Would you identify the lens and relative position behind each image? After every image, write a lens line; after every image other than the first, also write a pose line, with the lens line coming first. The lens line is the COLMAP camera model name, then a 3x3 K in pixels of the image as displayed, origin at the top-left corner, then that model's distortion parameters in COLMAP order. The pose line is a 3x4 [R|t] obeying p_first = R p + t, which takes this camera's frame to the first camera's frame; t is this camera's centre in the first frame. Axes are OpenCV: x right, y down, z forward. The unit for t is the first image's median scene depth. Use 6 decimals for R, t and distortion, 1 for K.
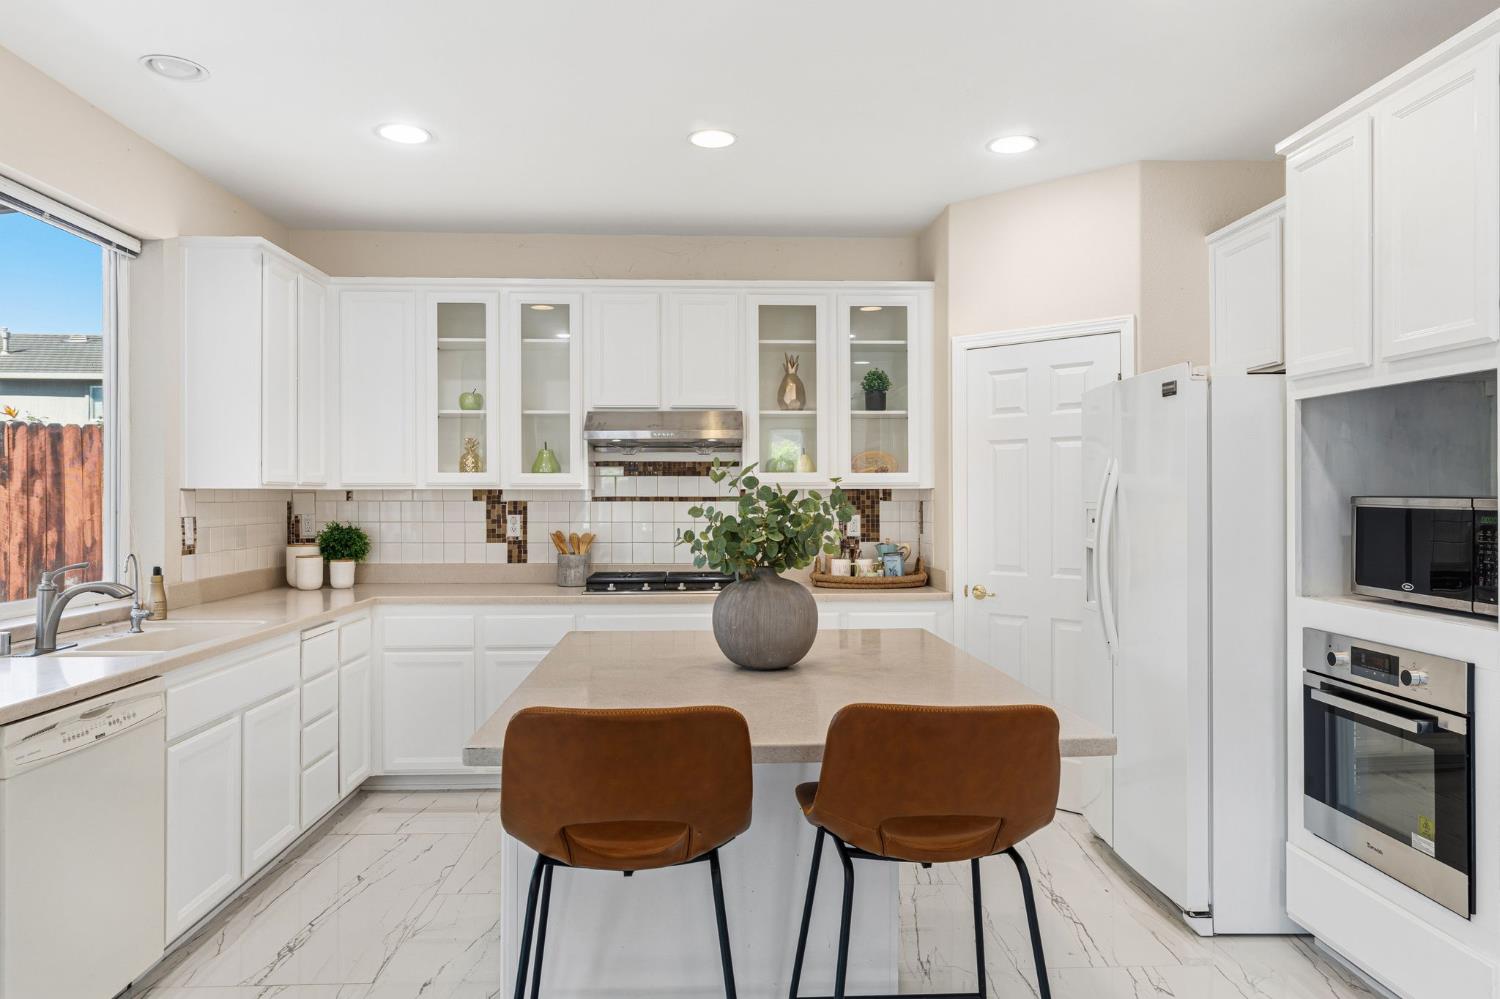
lens RADIAL K [[953.7, 0, 750.0], [0, 953.7, 499.5], [0, 0, 1]] dist [-0.002197, 0.002403]
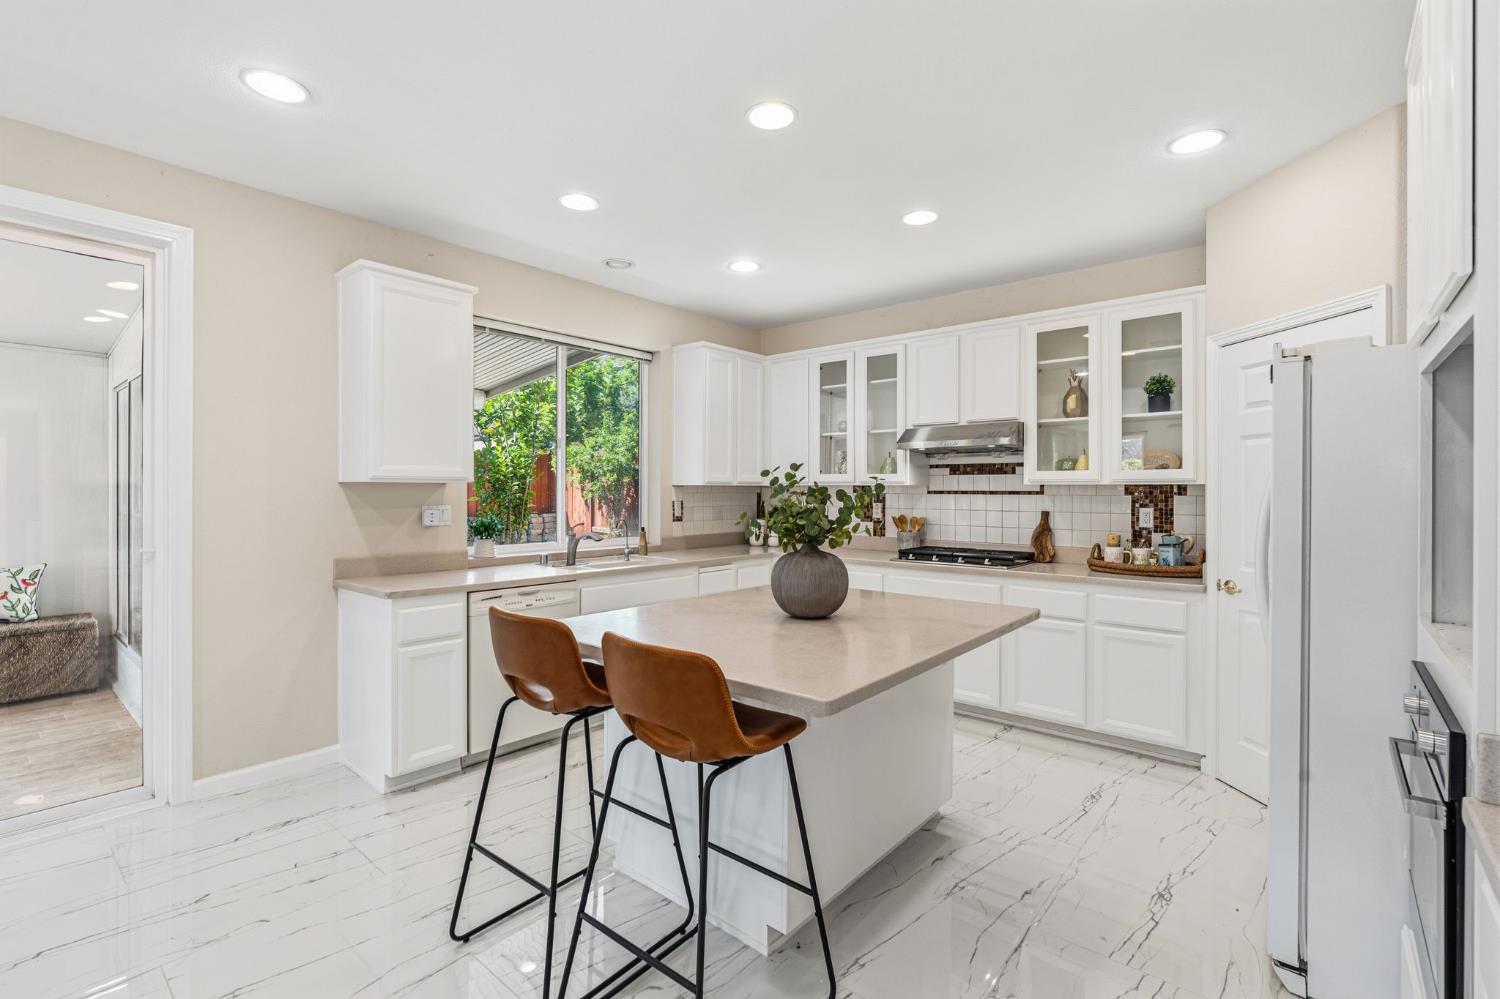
lens RADIAL K [[682.3, 0, 750.3], [0, 682.3, 492.5], [0, 0, 1]] dist [-0.003869, 0.000009]
pose [[0.730593, 0.005725, -0.682789, 0.330187], [-0.005141, 0.999983, 0.002883, -0.001806], [0.682794, 0.001404, 0.730610, 0.119065]]
